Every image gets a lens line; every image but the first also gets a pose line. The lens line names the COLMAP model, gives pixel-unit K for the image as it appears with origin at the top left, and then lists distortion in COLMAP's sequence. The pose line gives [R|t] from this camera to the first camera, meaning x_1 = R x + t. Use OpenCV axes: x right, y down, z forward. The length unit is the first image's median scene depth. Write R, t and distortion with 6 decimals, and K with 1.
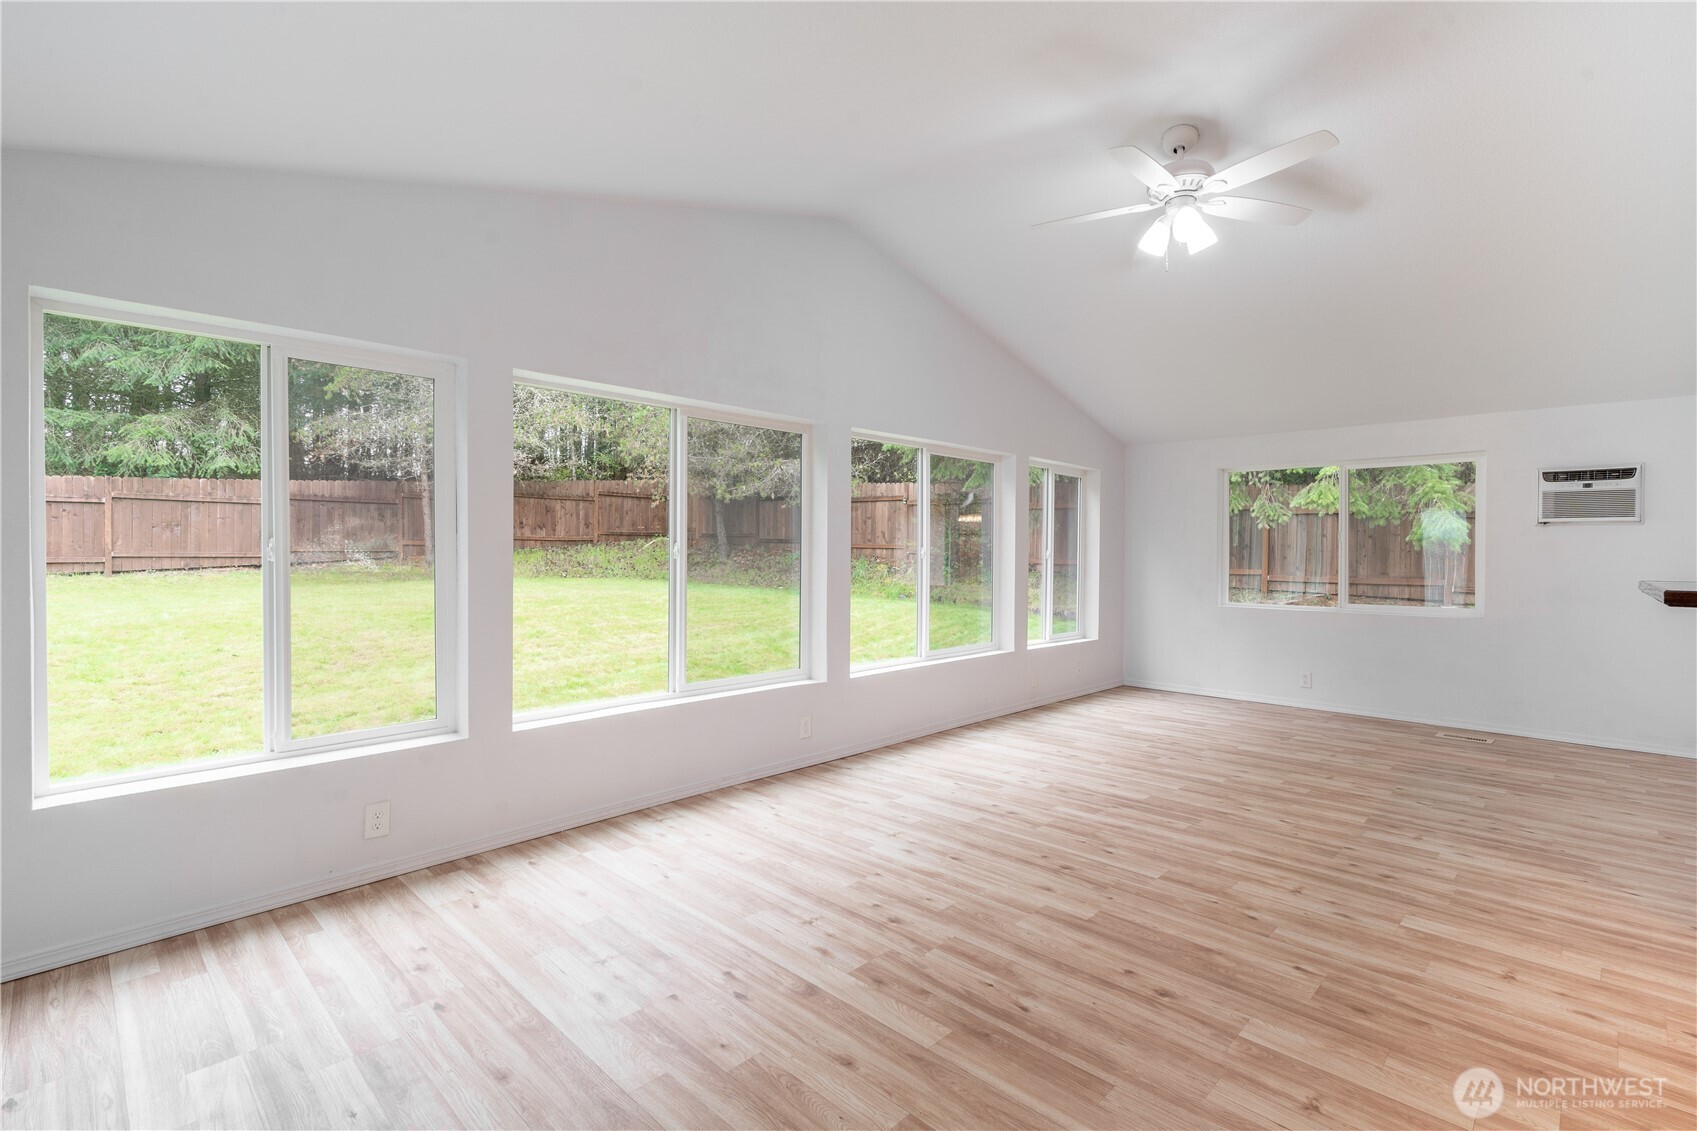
lens RADIAL K [[798.5, 0, 846.2], [0, 798.5, 562.5], [0, 0, 1]] dist [-0.013949, 0.001117]
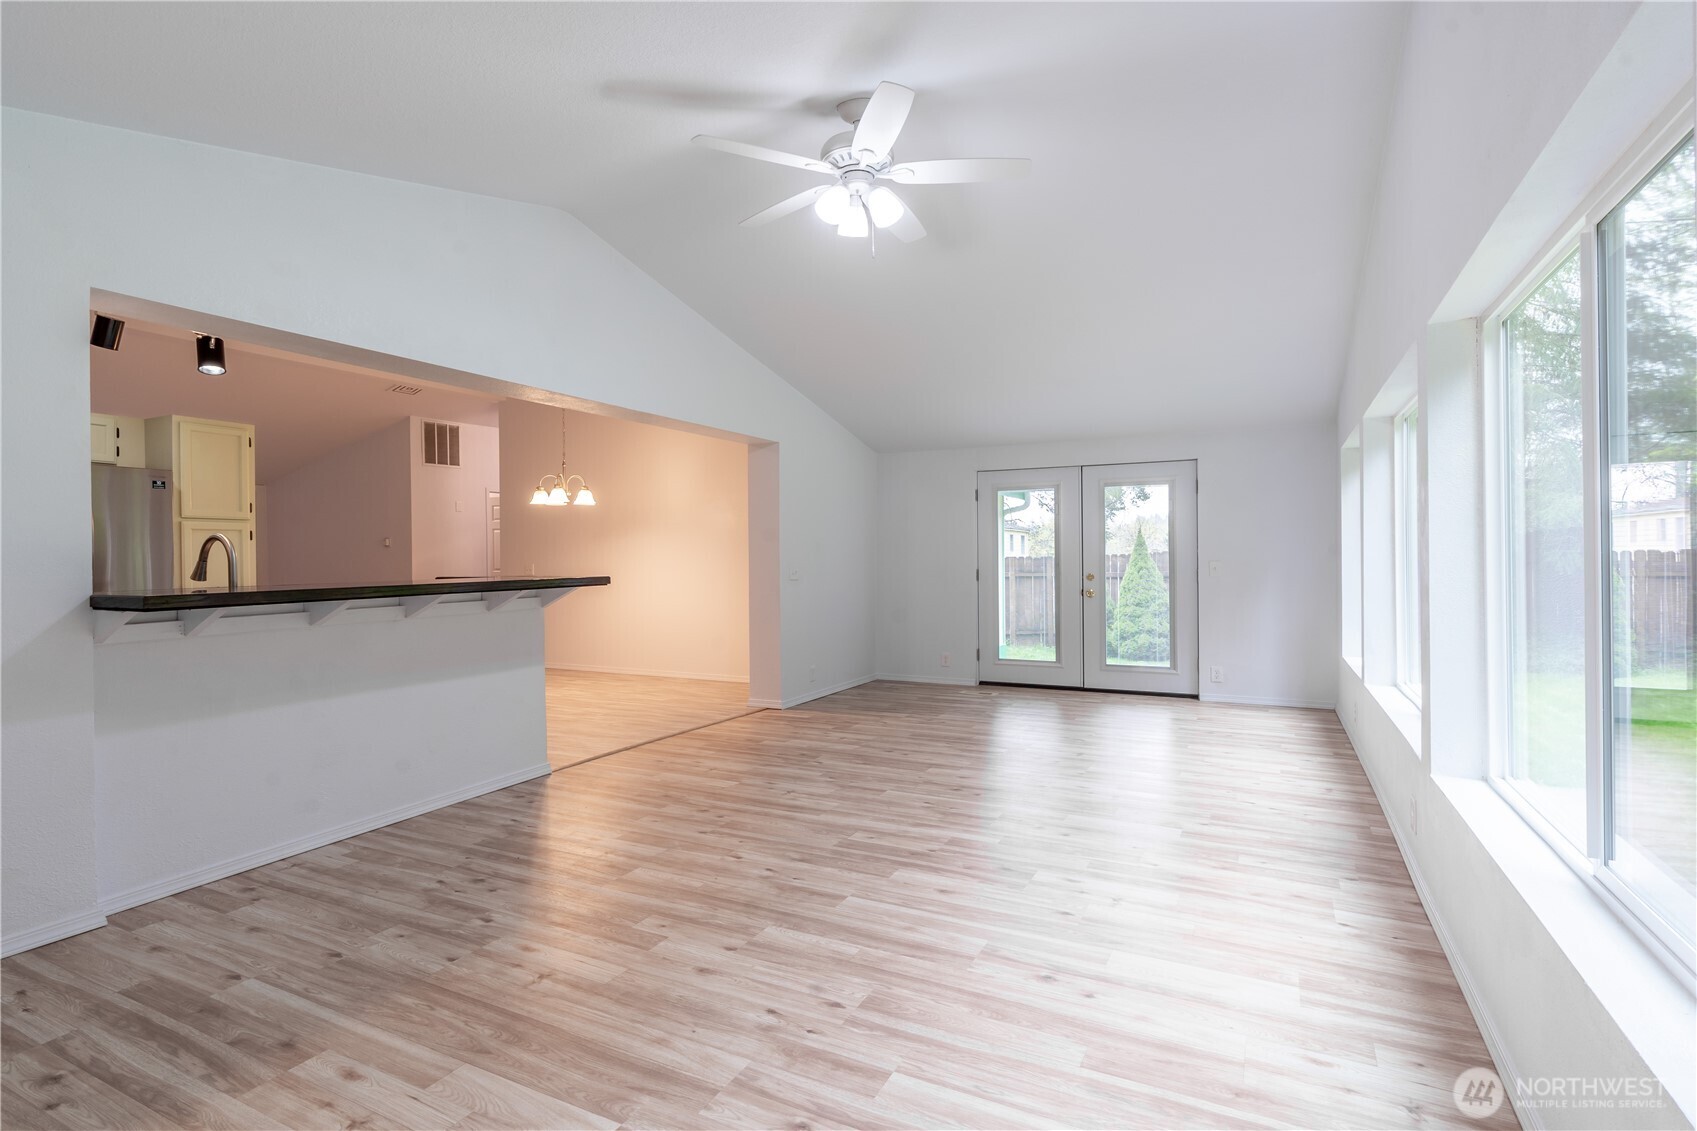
lens RADIAL K [[798.5, 0, 855.5], [0, 798.5, 561.9], [0, 0, 1]] dist [-0.013949, 0.001117]
pose [[-0.954463, 0.004295, -0.298298, 0.691046], [0.000333, 0.999911, 0.013334, 0.008162], [0.298328, 0.012627, -0.954380, 1.851270]]
